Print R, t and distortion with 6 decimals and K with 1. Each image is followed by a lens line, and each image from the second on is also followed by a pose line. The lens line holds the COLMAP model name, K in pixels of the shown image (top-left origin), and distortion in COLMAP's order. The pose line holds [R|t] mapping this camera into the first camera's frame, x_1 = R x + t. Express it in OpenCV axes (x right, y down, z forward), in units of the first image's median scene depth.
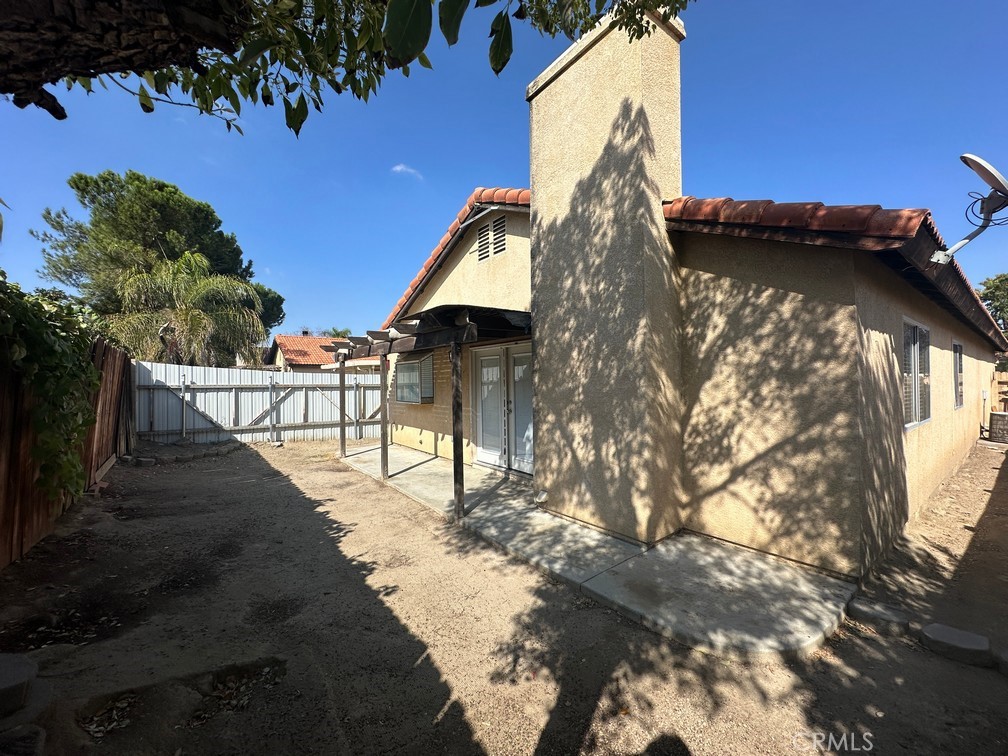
lens RADIAL K [[401.2, 0, 502.5], [0, 401.2, 379.4], [0, 0, 1]] dist [-0.004462, 0.001045]
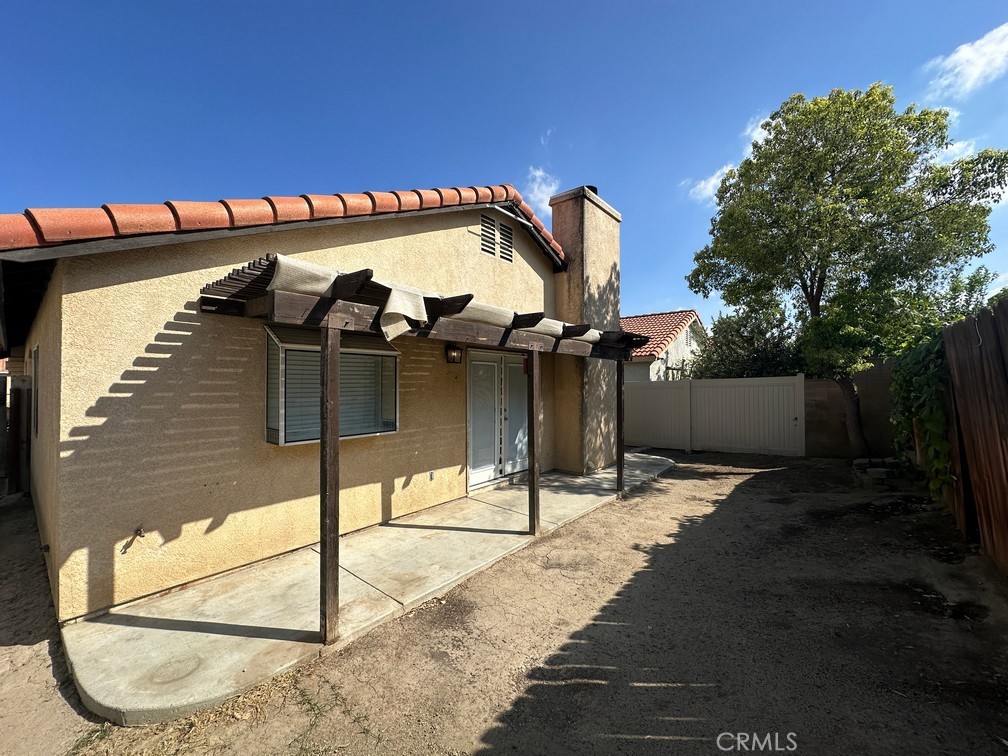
lens RADIAL K [[401.2, 0, 499.7], [0, 401.2, 379.3], [0, 0, 1]] dist [-0.004462, 0.001045]
pose [[-0.233061, 0.023124, 0.972187, -1.251935], [0.001248, 0.999724, -0.023480, 0.004820], [-0.972461, -0.004259, -0.233025, 1.612808]]
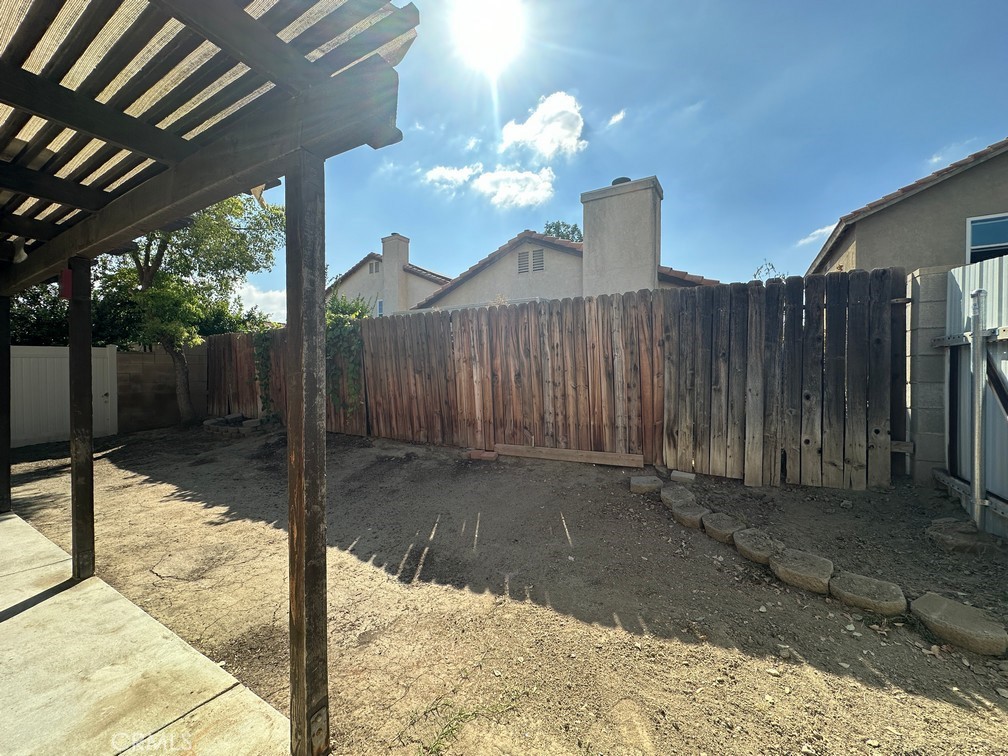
lens RADIAL K [[401.2, 0, 504.7], [0, 401.2, 377.3], [0, 0, 1]] dist [-0.004462, 0.001045]
pose [[-0.925915, 0.013723, -0.377483, -0.704563], [0.010645, 0.999891, 0.010238, 0.071076], [0.377582, 0.005461, -0.925960, 2.009698]]
